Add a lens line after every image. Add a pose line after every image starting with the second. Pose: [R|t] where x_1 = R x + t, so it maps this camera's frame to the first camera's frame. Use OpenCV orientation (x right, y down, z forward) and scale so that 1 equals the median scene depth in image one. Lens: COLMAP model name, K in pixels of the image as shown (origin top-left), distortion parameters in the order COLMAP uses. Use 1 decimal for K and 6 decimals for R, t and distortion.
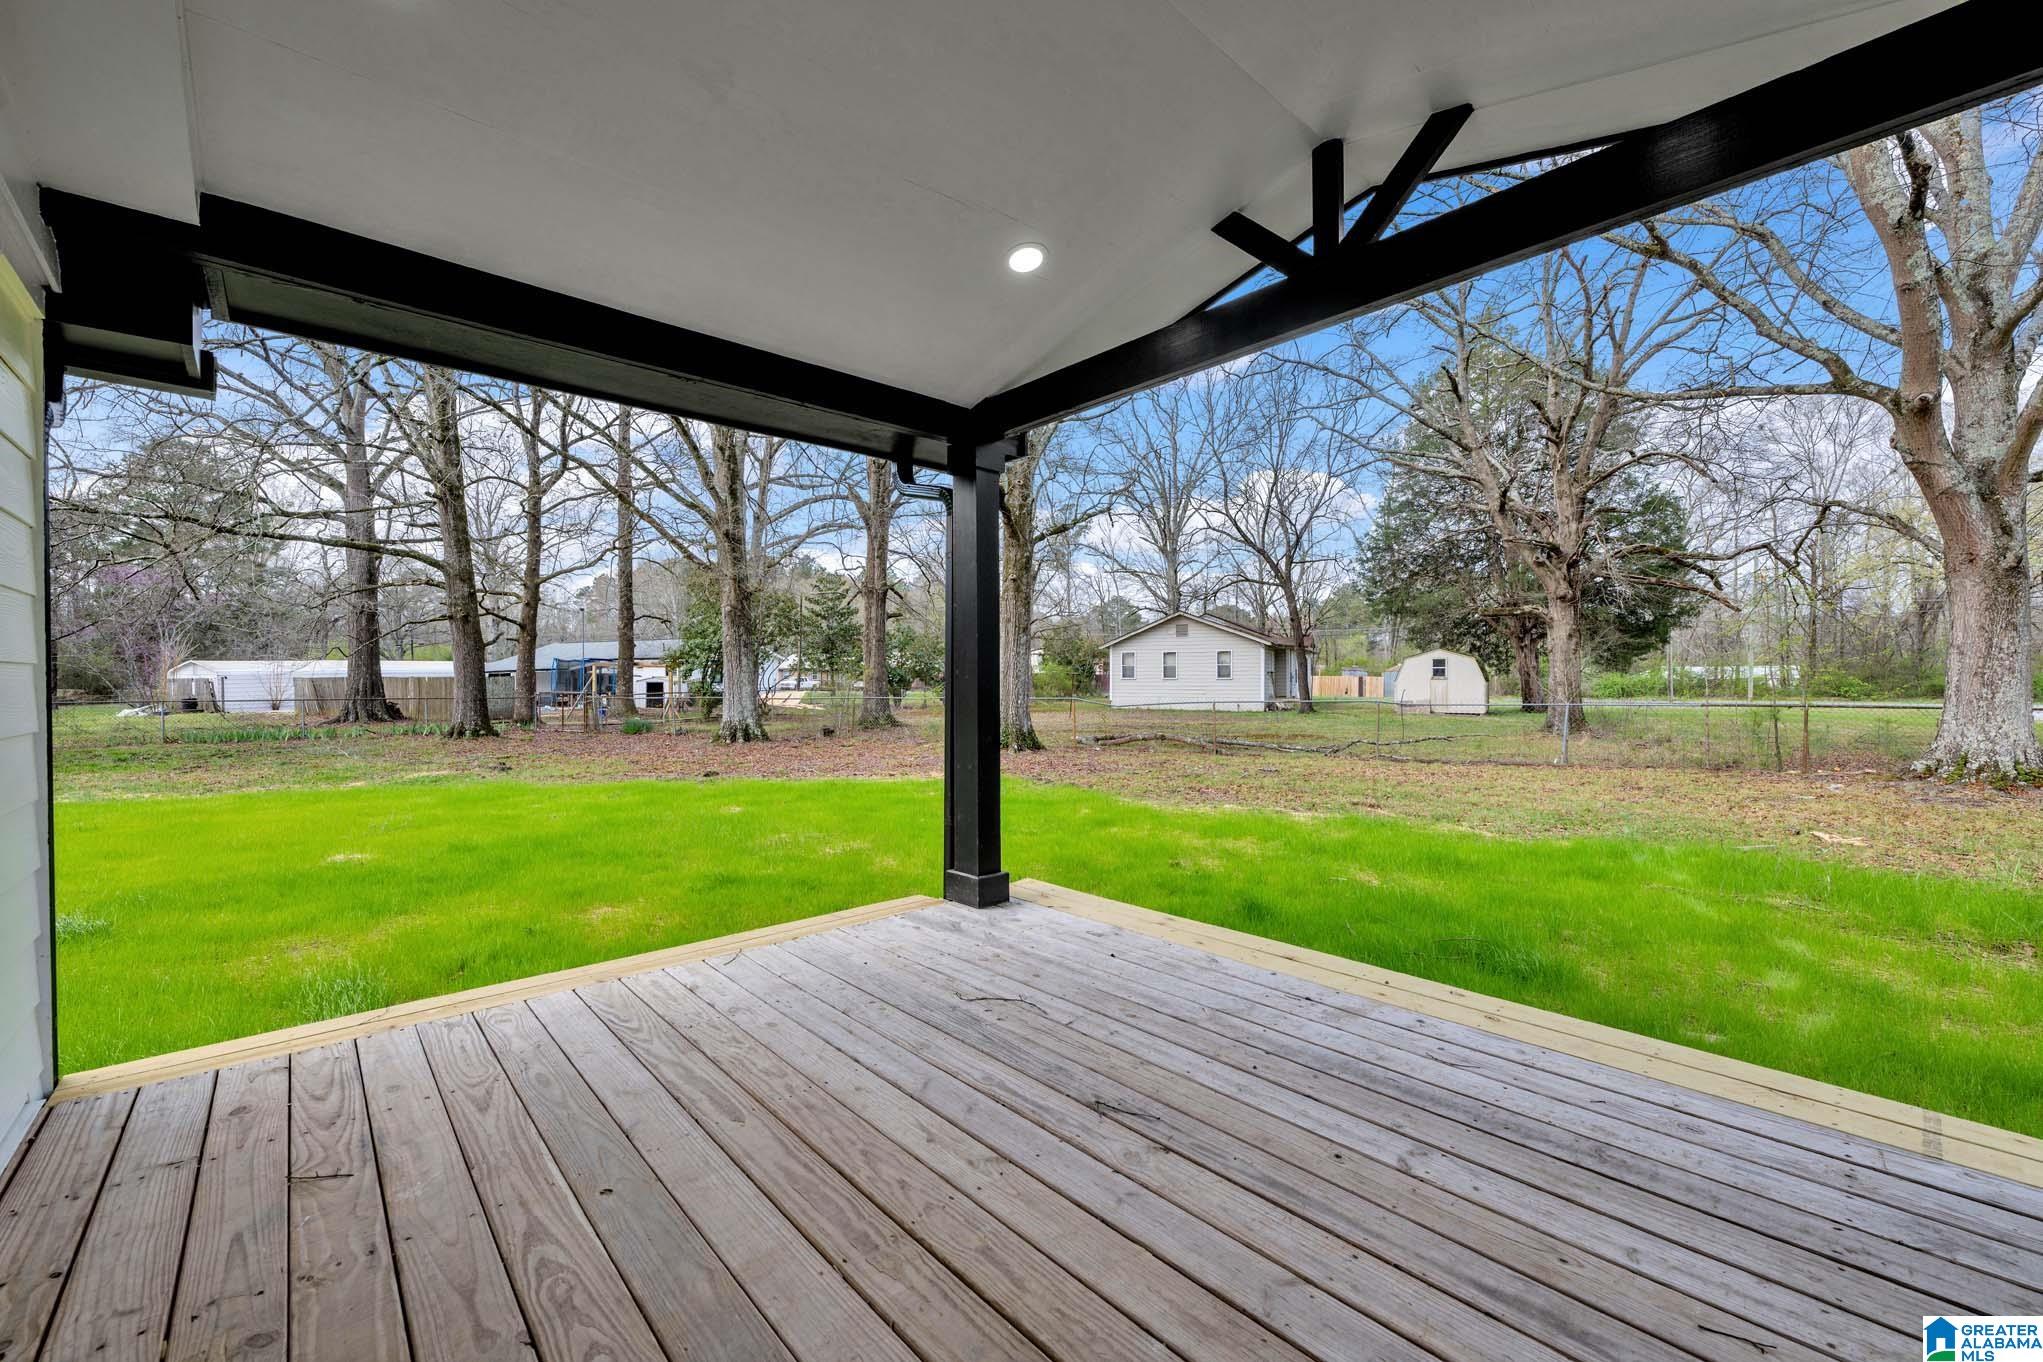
lens RADIAL K [[809.2, 0, 1015.4], [0, 809.2, 681.7], [0, 0, 1]] dist [0.001798, 0.000479]
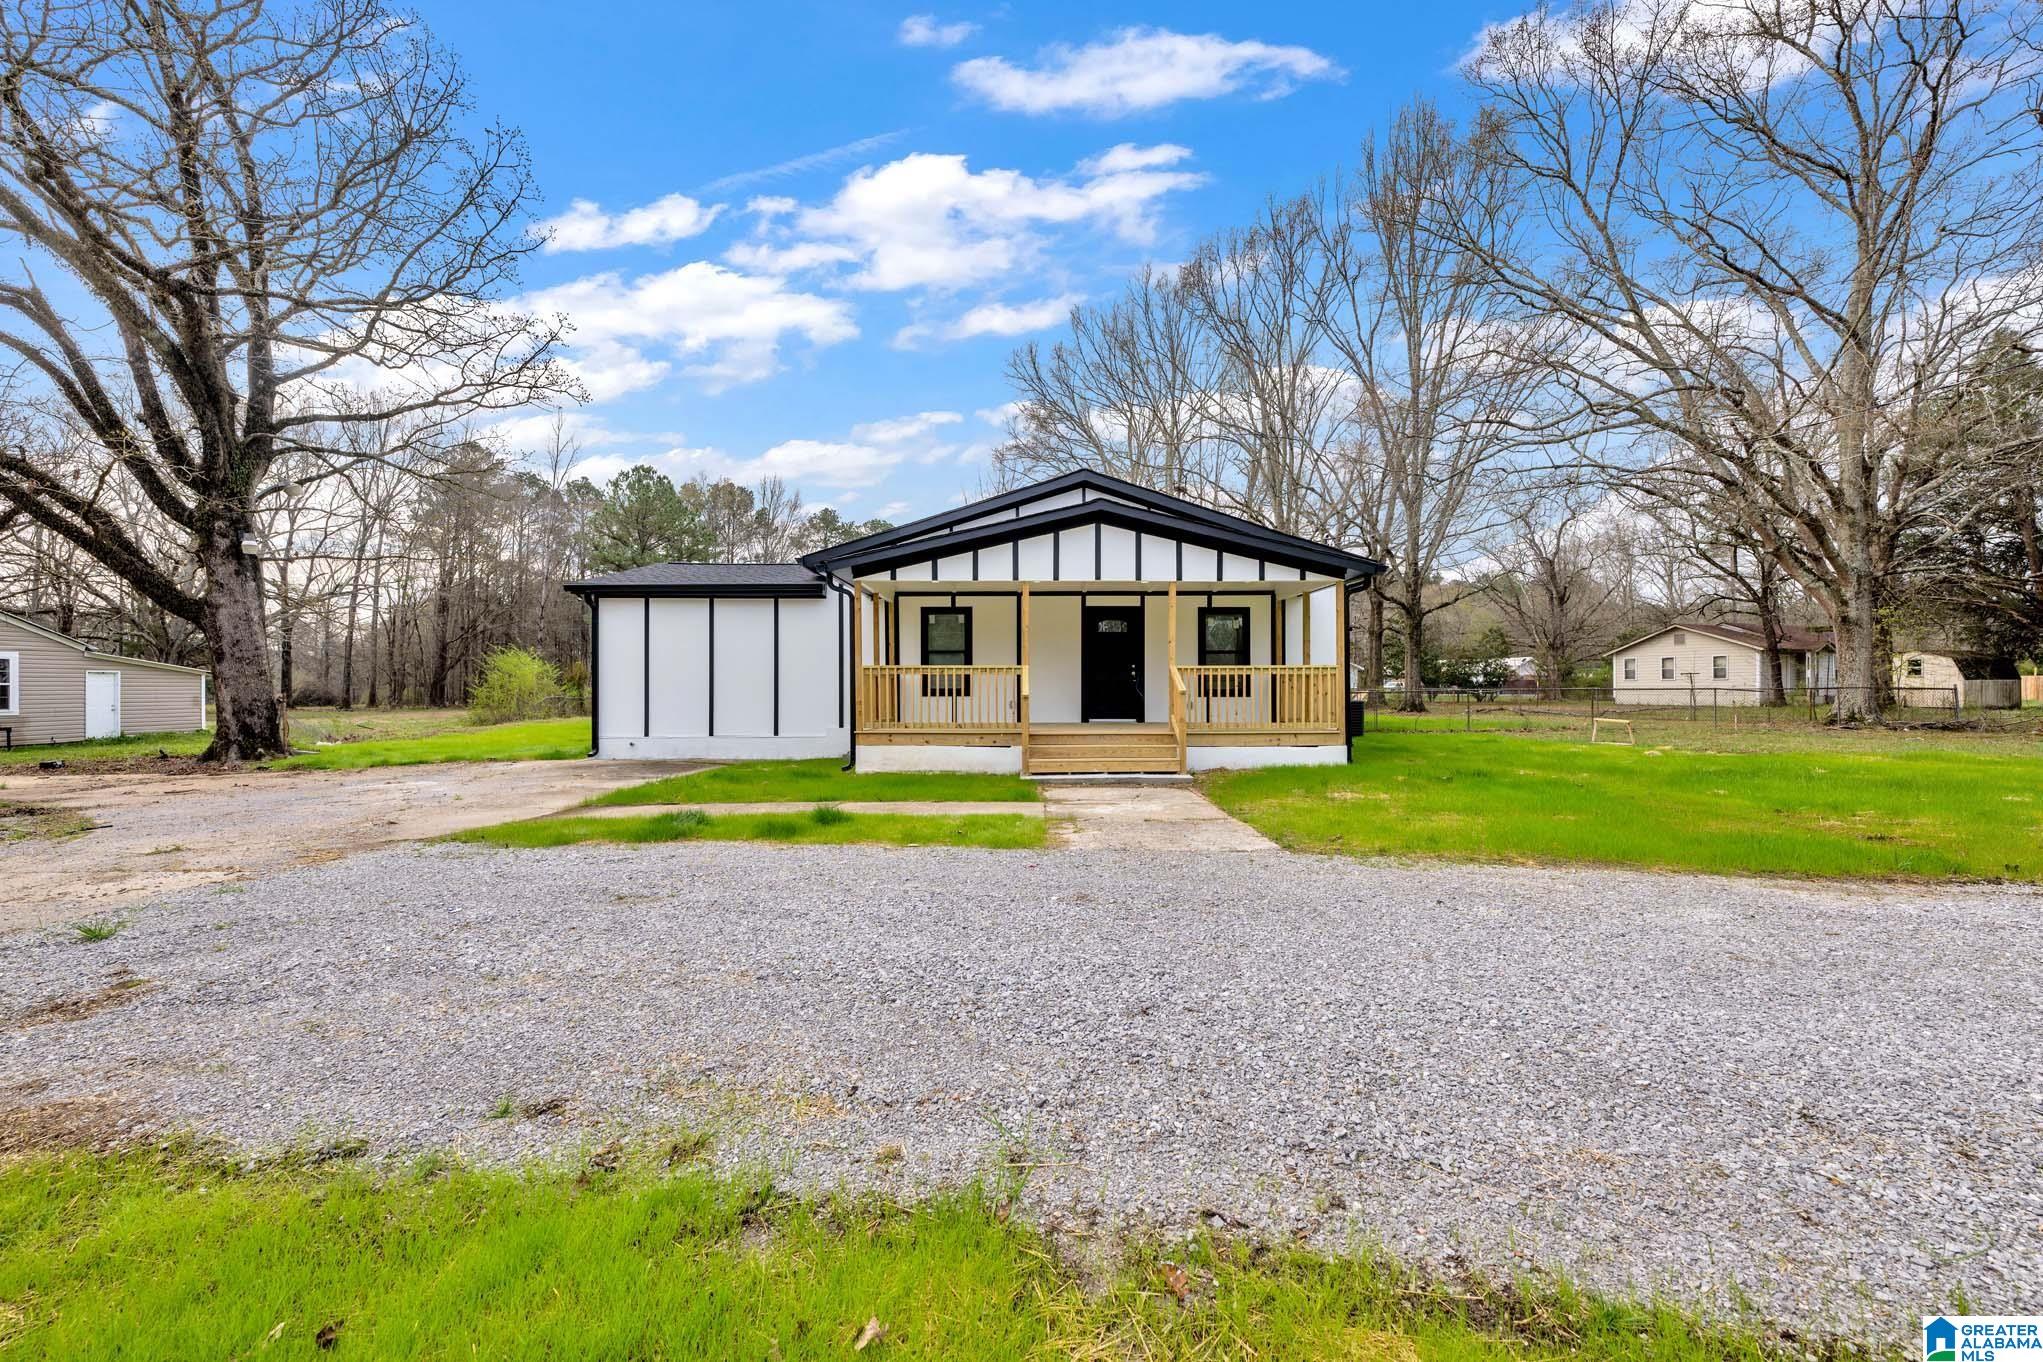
lens RADIAL K [[809.2, 0, 1025.8], [0, 809.2, 682.7], [0, 0, 1]] dist [0.001798, 0.000479]
pose [[0.741332, -0.007019, -0.671102, 0.301081], [0.002051, 0.999964, -0.008193, 0.009353], [0.671136, 0.004698, 0.741320, -0.575892]]
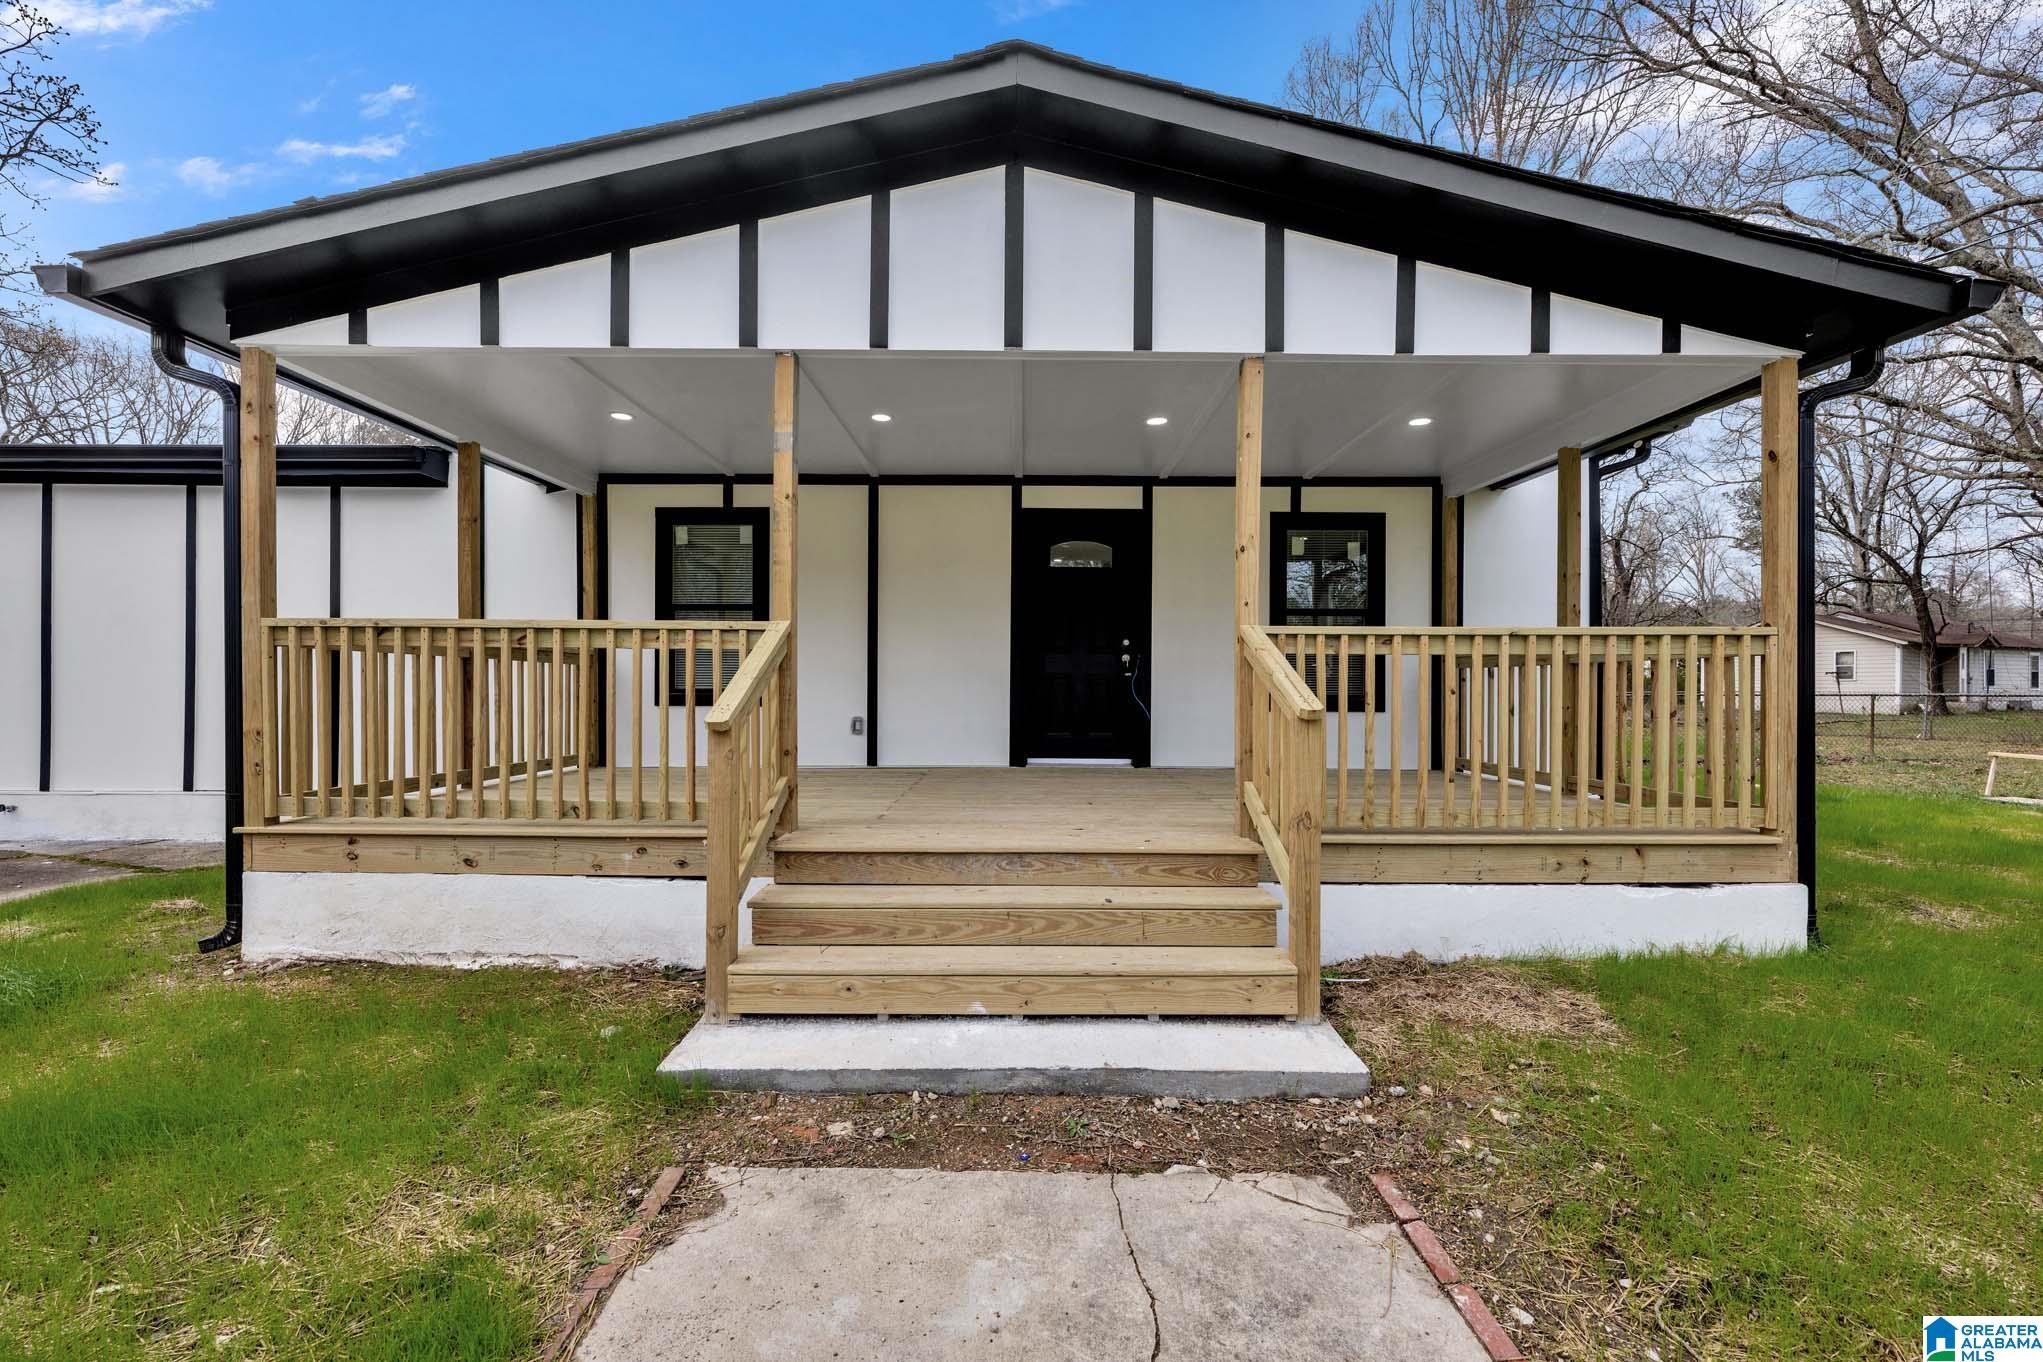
lens RADIAL K [[809.2, 0, 1024.7], [0, 809.2, 683.7], [0, 0, 1]] dist [0.001798, 0.000479]
pose [[0.745149, 0.002406, -0.666894, 0.173214], [-0.004989, 0.999986, -0.001967, 0.007662], [0.666880, 0.004793, 0.745150, -0.389676]]
